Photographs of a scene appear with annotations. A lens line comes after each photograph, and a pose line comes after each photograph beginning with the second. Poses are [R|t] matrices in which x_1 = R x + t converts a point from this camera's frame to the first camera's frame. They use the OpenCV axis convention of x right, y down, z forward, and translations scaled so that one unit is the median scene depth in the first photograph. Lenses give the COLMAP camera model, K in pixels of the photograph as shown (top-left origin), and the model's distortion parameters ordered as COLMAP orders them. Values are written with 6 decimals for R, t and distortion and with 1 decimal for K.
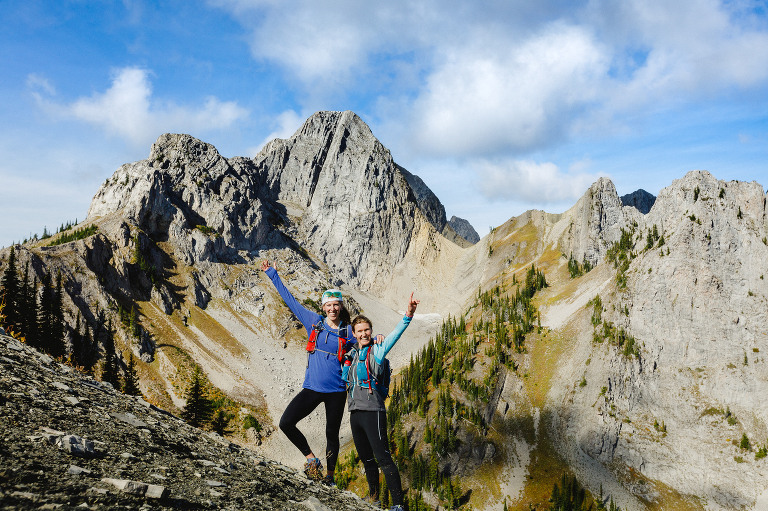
lens RADIAL K [[763.7, 0, 383.2], [0, 763.7, 254.7], [0, 0, 1]] dist [0.003507, 0.000000]
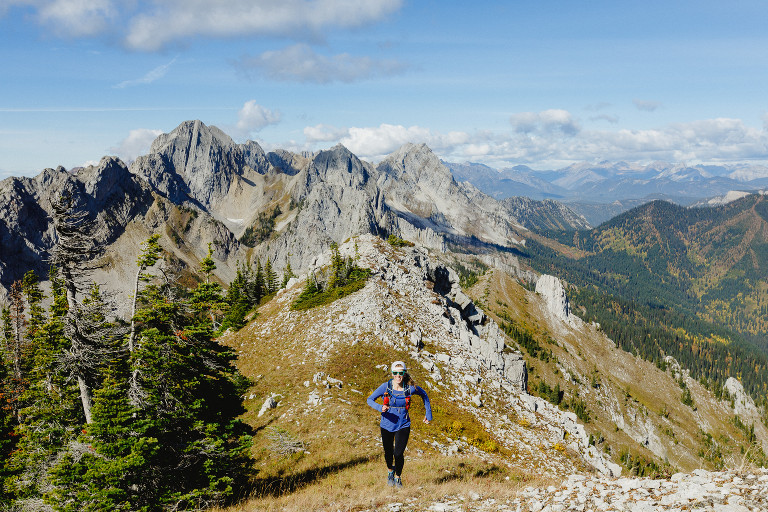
lens RADIAL K [[763.7, 0, 383.6], [0, 763.7, 254.8], [0, 0, 1]] dist [0.003507, 0.000000]
pose [[0.964933, -0.020369, 0.261706, -0.129034], [-0.027323, 0.983775, 0.177311, -0.242477], [-0.261072, -0.178244, 0.948720, -1.396641]]
